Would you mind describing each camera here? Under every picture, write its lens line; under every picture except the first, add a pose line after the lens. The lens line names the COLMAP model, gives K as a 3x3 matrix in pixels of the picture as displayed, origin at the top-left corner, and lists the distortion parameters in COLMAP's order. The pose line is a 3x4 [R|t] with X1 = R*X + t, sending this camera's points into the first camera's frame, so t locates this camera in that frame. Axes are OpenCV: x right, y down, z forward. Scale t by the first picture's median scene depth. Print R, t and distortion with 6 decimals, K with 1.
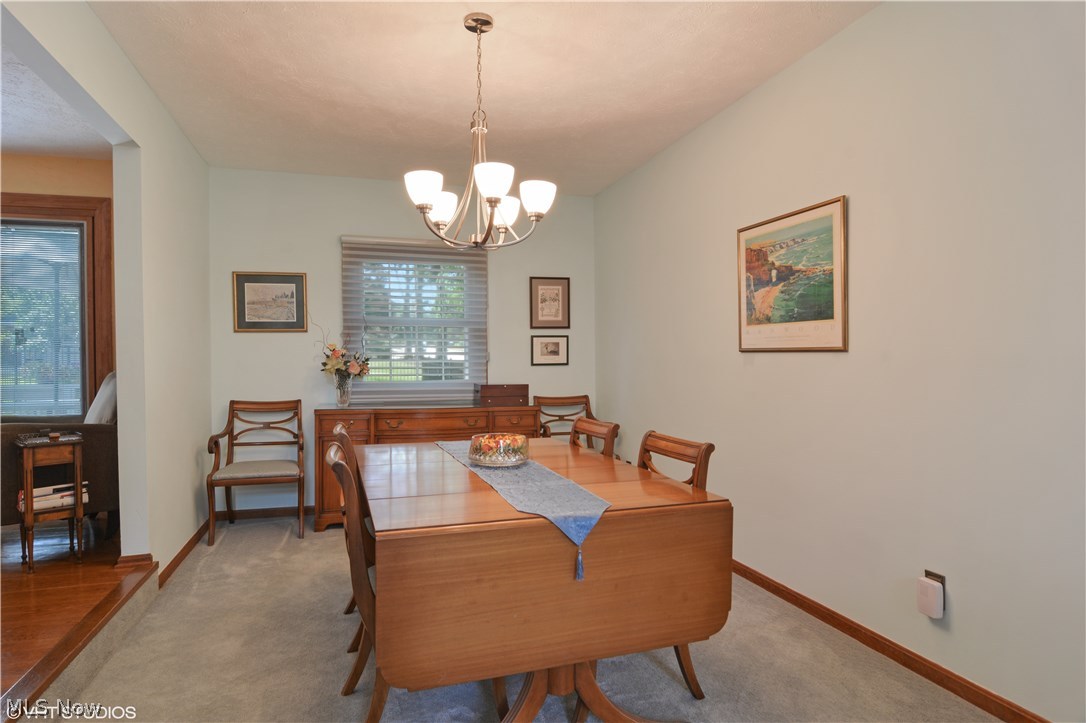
lens RADIAL K [[592.4, 0, 540.7], [0, 592.4, 364.7], [0, 0, 1]] dist [-0.000357, -0.000024]
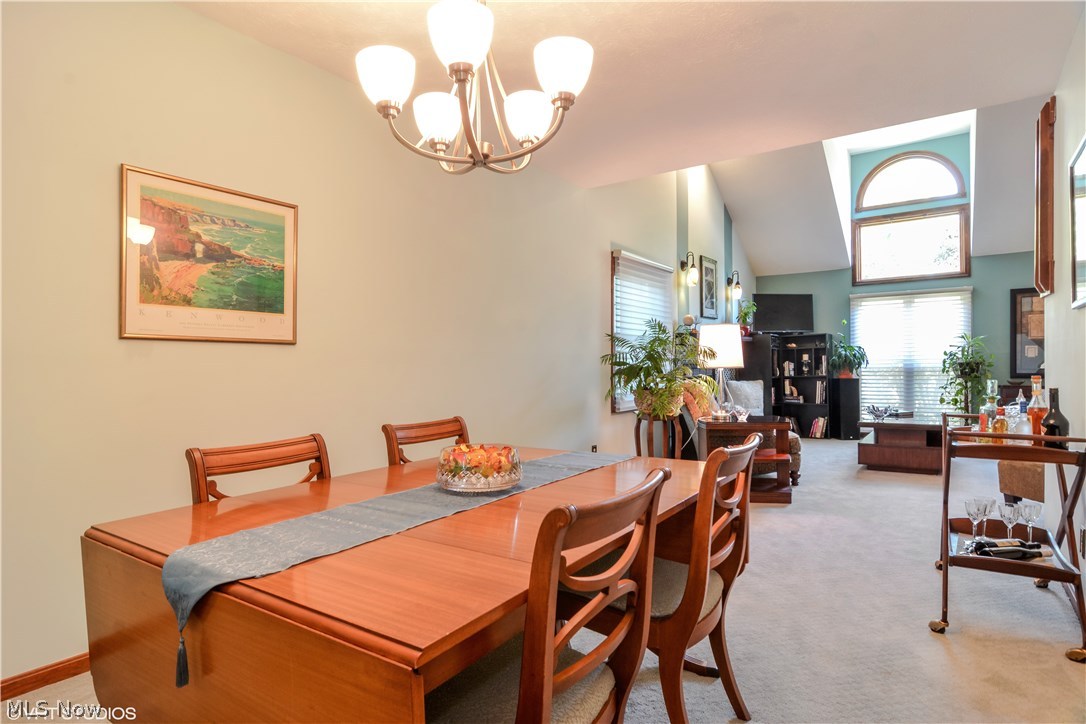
lens RADIAL K [[592.4, 0, 542.3], [0, 592.4, 357.7], [0, 0, 1]] dist [-0.000357, -0.000024]
pose [[-0.603328, 0.000176, 0.797493, -0.581069], [0.005616, 0.999976, 0.004027, 0.000939], [-0.797473, 0.006908, -0.603315, 1.144464]]
